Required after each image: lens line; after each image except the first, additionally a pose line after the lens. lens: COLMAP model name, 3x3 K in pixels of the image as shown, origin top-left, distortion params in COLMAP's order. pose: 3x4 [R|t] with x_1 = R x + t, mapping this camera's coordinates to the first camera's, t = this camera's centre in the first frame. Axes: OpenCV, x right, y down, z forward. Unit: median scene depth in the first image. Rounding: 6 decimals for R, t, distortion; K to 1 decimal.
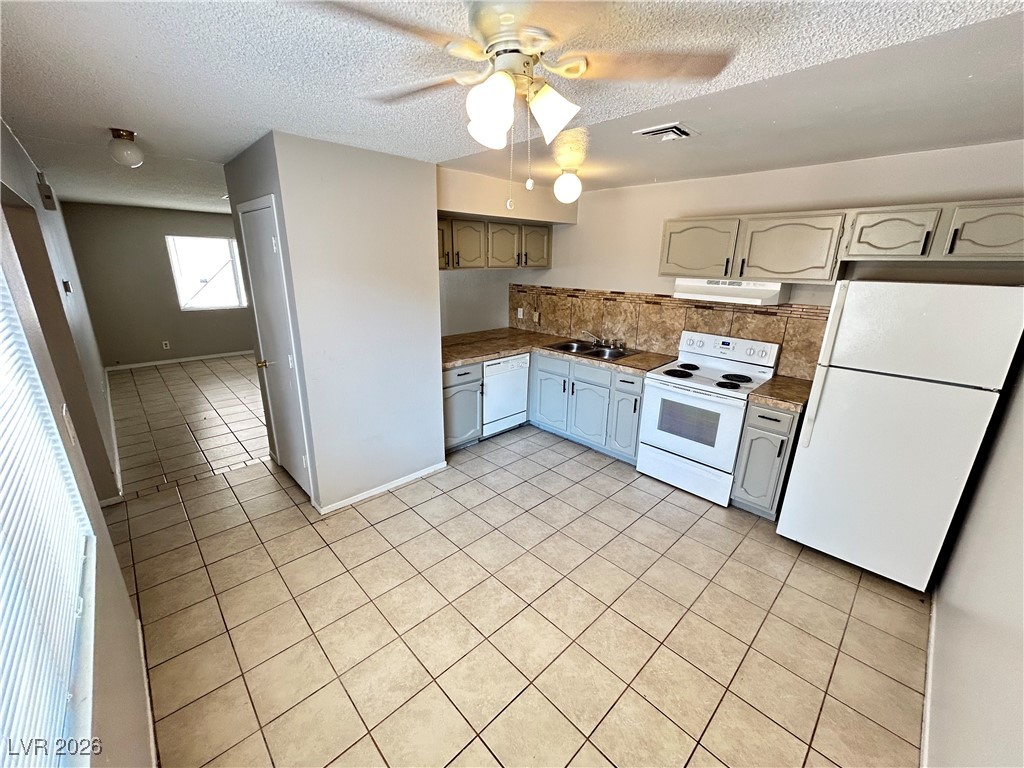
lens RADIAL K [[414.5, 0, 512.0], [0, 414.5, 384.0], [0, 0, 1]] dist [0.000400, 0.000606]
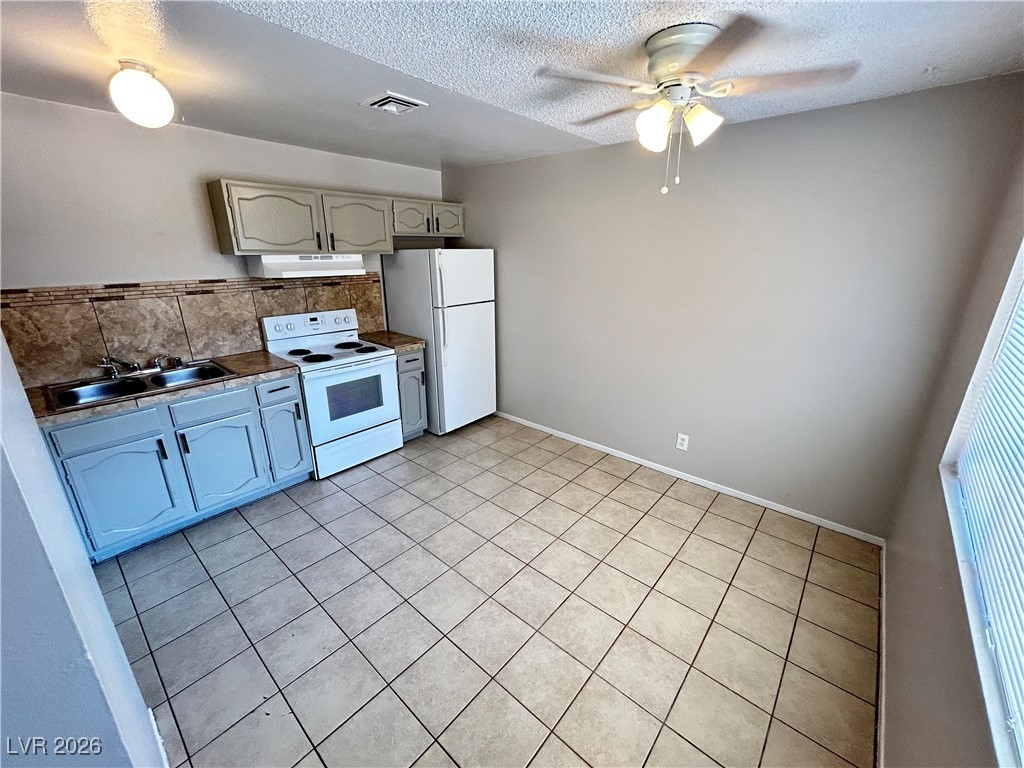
lens RADIAL K [[414.5, 0, 512.0], [0, 414.5, 384.0], [0, 0, 1]] dist [0.000400, 0.000606]
pose [[-0.090608, -0.325759, 0.941101, -0.510059], [0.284010, 0.897293, 0.337940, -0.157218], [-0.954530, 0.297902, 0.011217, 0.569316]]
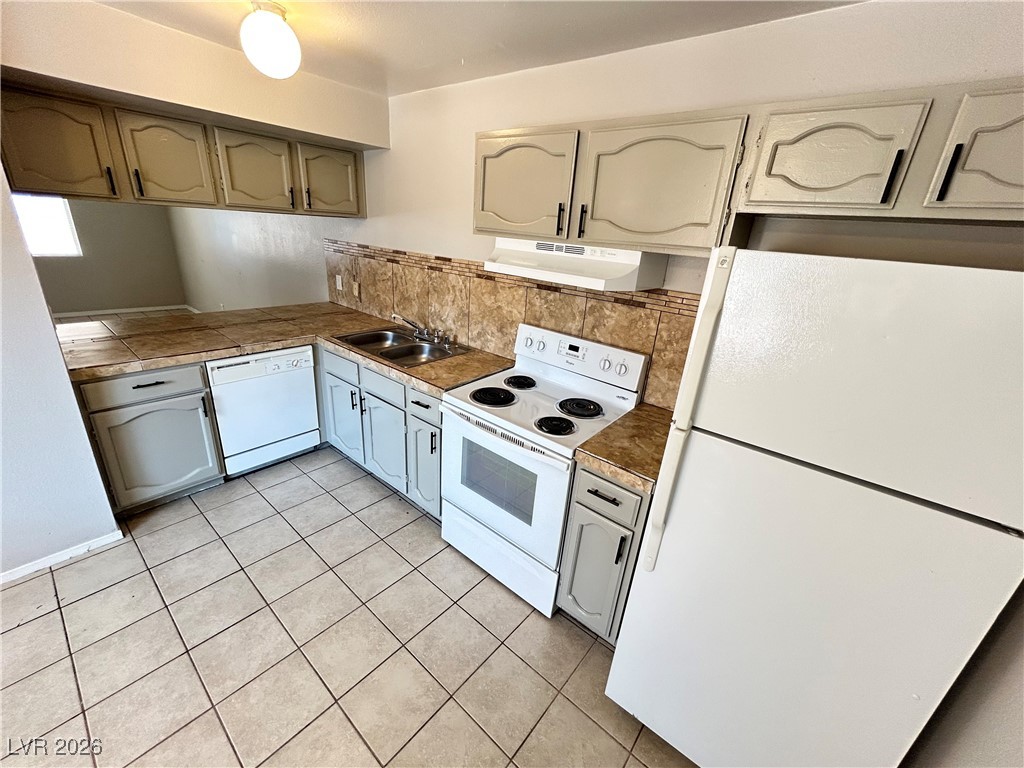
lens RADIAL K [[414.5, 0, 512.0], [0, 414.5, 384.0], [0, 0, 1]] dist [0.000400, 0.000606]
pose [[0.992872, 0.016468, 0.118045, 0.342650], [-0.025138, 0.997063, 0.072343, -0.085024], [-0.116507, -0.074794, 0.990370, 0.376805]]
